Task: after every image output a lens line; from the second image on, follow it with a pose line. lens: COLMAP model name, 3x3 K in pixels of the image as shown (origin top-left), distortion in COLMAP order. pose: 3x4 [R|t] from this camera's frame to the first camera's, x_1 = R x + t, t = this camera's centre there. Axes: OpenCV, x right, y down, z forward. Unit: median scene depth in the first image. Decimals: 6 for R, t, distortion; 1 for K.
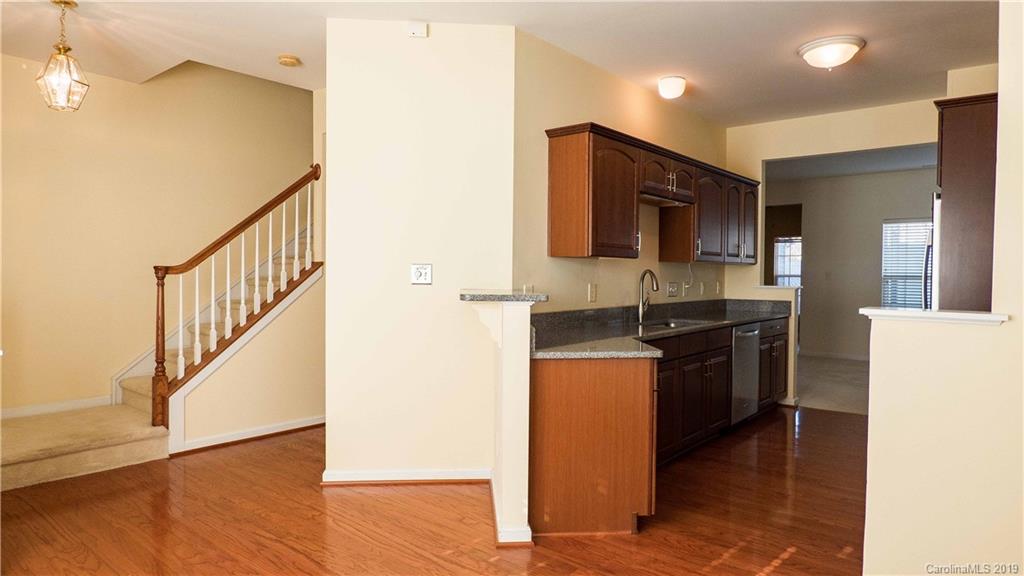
lens RADIAL K [[623.7, 0, 521.1], [0, 623.7, 287.1], [0, 0, 1]] dist [-0.036885, 0.027117]
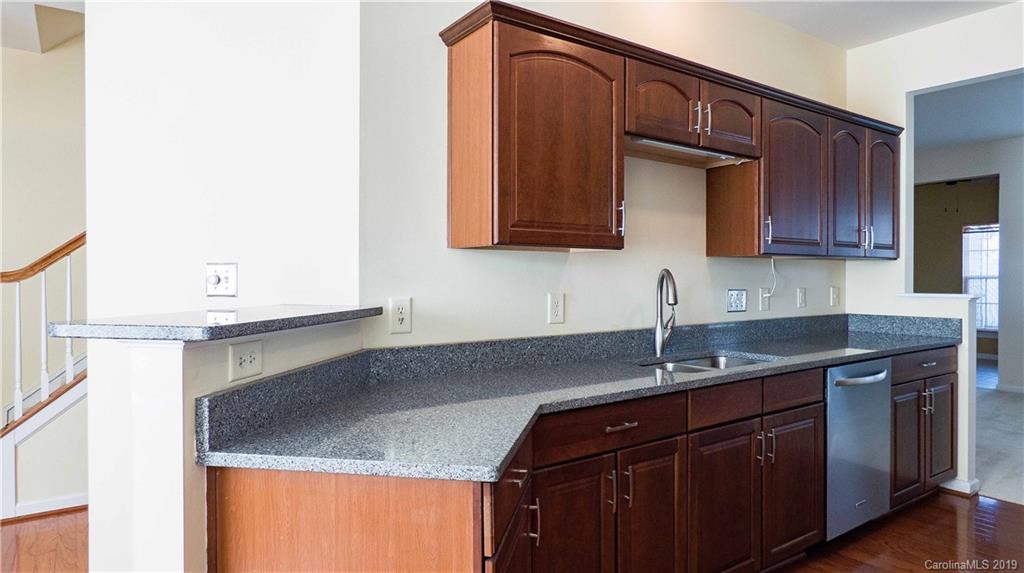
lens RADIAL K [[623.7, 0, 509.1], [0, 623.7, 282.4], [0, 0, 1]] dist [-0.036885, 0.027117]
pose [[0.963945, -0.006768, -0.266016, 0.200829], [0.002819, 0.999880, -0.015226, -0.006083], [0.266087, 0.013927, 0.963848, 0.356973]]
